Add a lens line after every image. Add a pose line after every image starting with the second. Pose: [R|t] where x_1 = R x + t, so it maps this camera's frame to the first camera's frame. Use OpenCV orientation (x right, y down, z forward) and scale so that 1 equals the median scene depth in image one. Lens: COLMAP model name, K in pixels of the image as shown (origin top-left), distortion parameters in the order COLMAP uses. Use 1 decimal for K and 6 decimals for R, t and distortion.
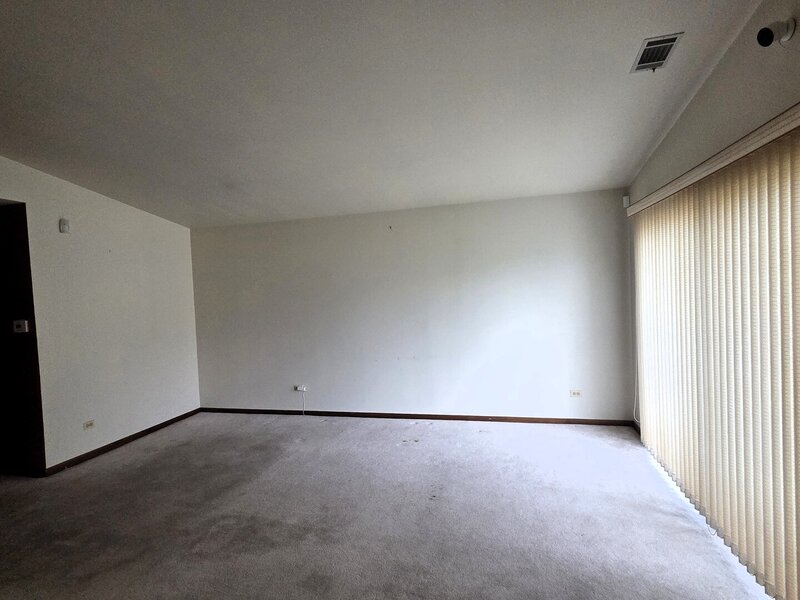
lens RADIAL K [[430.4, 0, 400.1], [0, 430.4, 300.7], [0, 0, 1]] dist [0.001292, 0.000611]
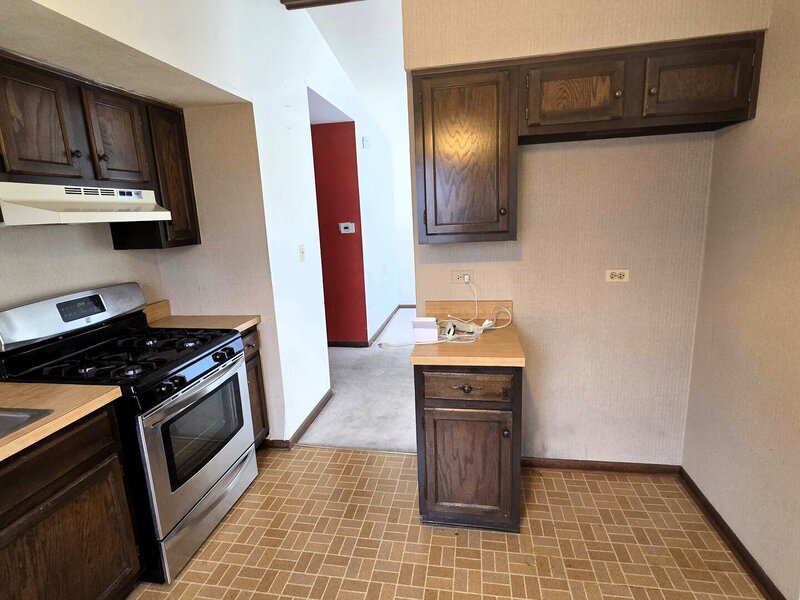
lens RADIAL K [[430.4, 0, 402.0], [0, 430.4, 300.8], [0, 0, 1]] dist [0.001292, 0.000611]
pose [[0.994453, -0.014597, 0.104161, -0.855571], [-0.002694, 0.986464, 0.163954, 0.062257], [-0.105145, -0.163325, 0.980953, -0.237899]]
